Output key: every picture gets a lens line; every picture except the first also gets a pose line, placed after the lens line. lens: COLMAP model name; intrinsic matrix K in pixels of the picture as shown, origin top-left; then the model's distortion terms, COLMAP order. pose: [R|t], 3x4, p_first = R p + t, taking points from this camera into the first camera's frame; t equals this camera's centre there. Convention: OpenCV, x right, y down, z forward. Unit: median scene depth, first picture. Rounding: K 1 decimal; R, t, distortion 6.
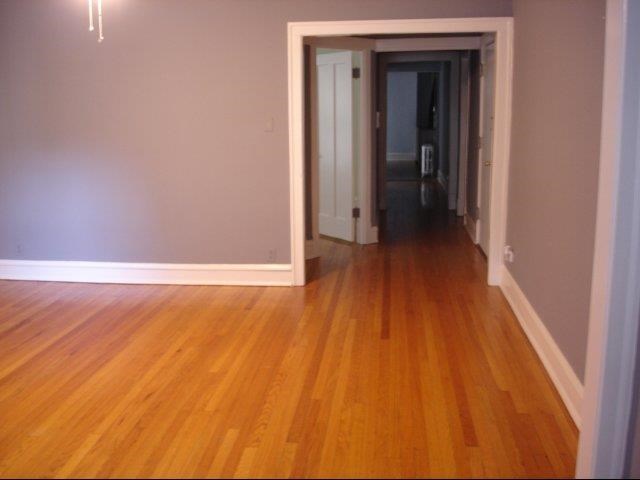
lens RADIAL K [[723.7, 0, 320.0], [0, 723.7, 240.0], [0, 0, 1]] dist [-0.063310, -0.139065]
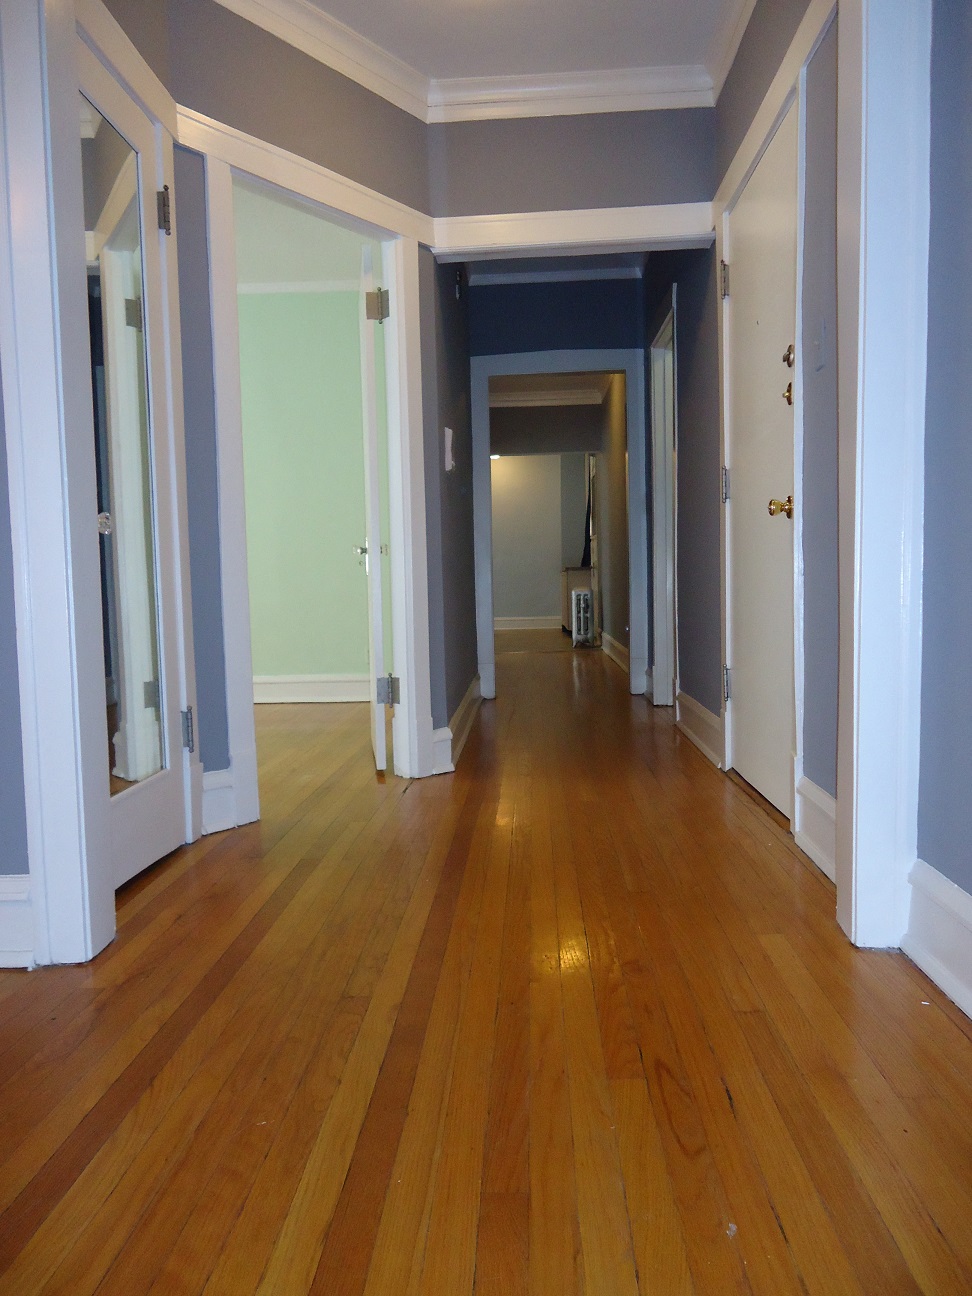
lens RADIAL K [[1052.4, 0, 486.0], [0, 1052.4, 648.0], [0, 0, 1]] dist [0.089971, -0.002329]
pose [[0.998270, -0.020190, 0.055228, 0.054210], [0.026349, 0.993225, -0.113180, 0.001683], [-0.052569, 0.114439, 0.992038, 0.369022]]
